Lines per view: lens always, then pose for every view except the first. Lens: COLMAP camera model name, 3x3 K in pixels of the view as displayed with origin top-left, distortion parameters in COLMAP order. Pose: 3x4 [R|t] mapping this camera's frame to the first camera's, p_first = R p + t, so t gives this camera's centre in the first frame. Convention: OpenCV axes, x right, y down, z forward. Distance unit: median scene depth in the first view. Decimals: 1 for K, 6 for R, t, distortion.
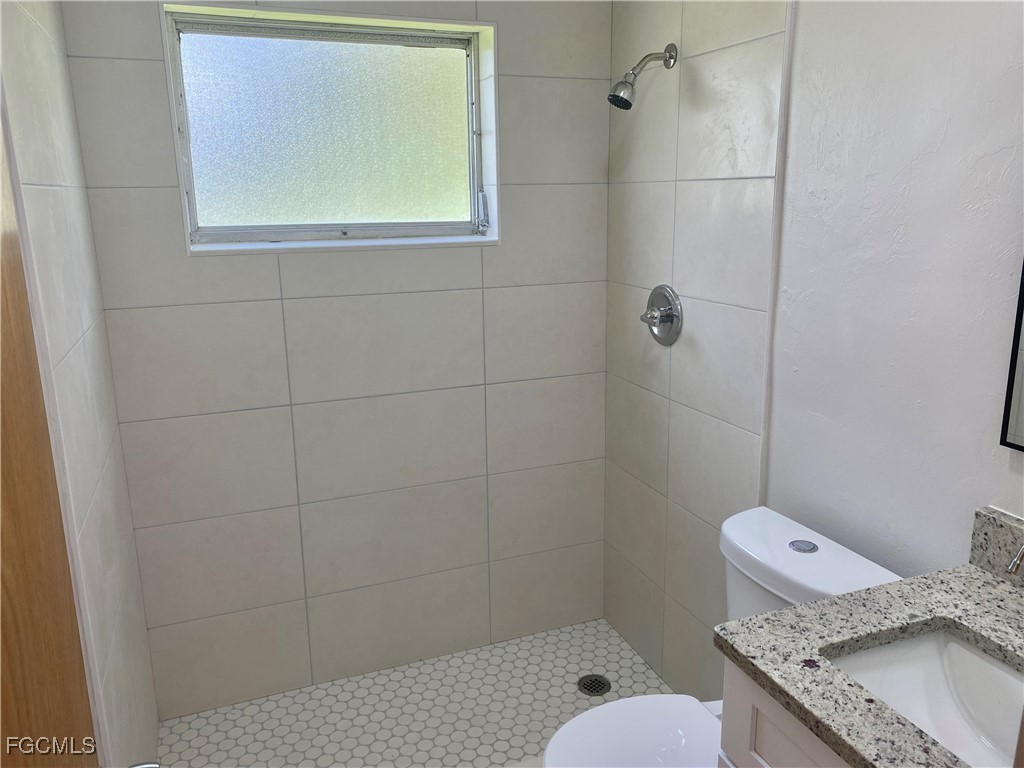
lens RADIAL K [[786.8, 0, 517.8], [0, 786.8, 381.1], [0, 0, 1]] dist [0.024145, -0.002746]
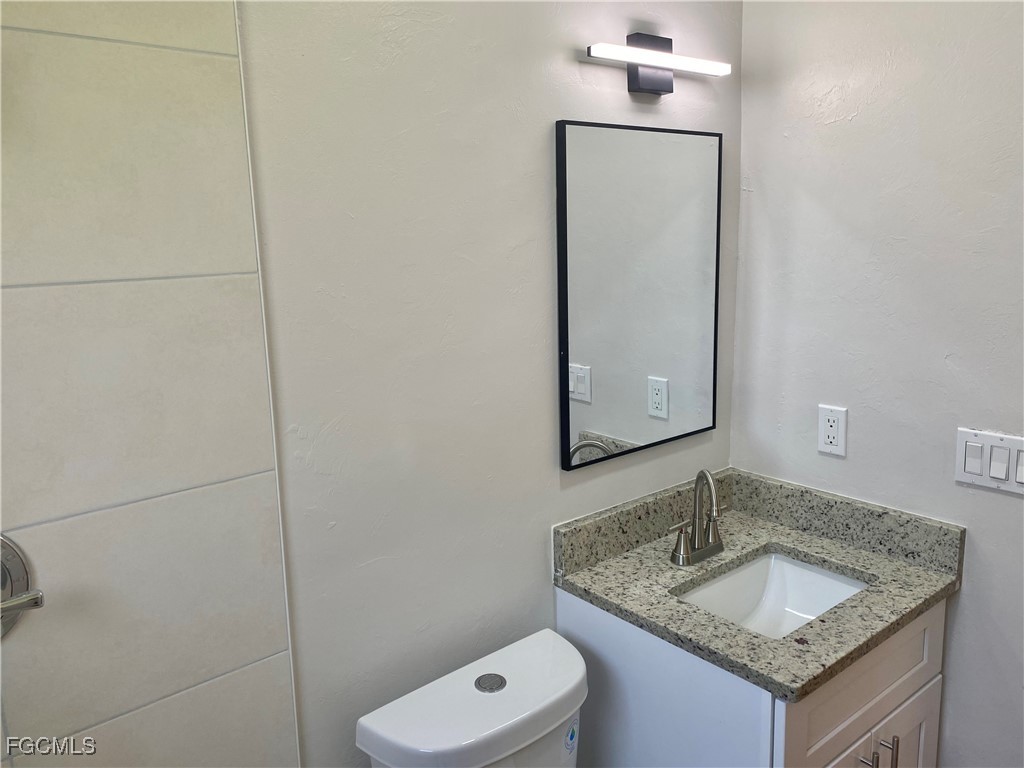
lens RADIAL K [[786.8, 0, 517.8], [0, 786.8, 381.1], [0, 0, 1]] dist [0.024145, -0.002746]
pose [[-0.311591, -0.160703, 0.936529, -0.485240], [0.257106, 0.934572, 0.245908, -0.366495], [-0.914772, 0.317410, -0.249887, 1.310500]]
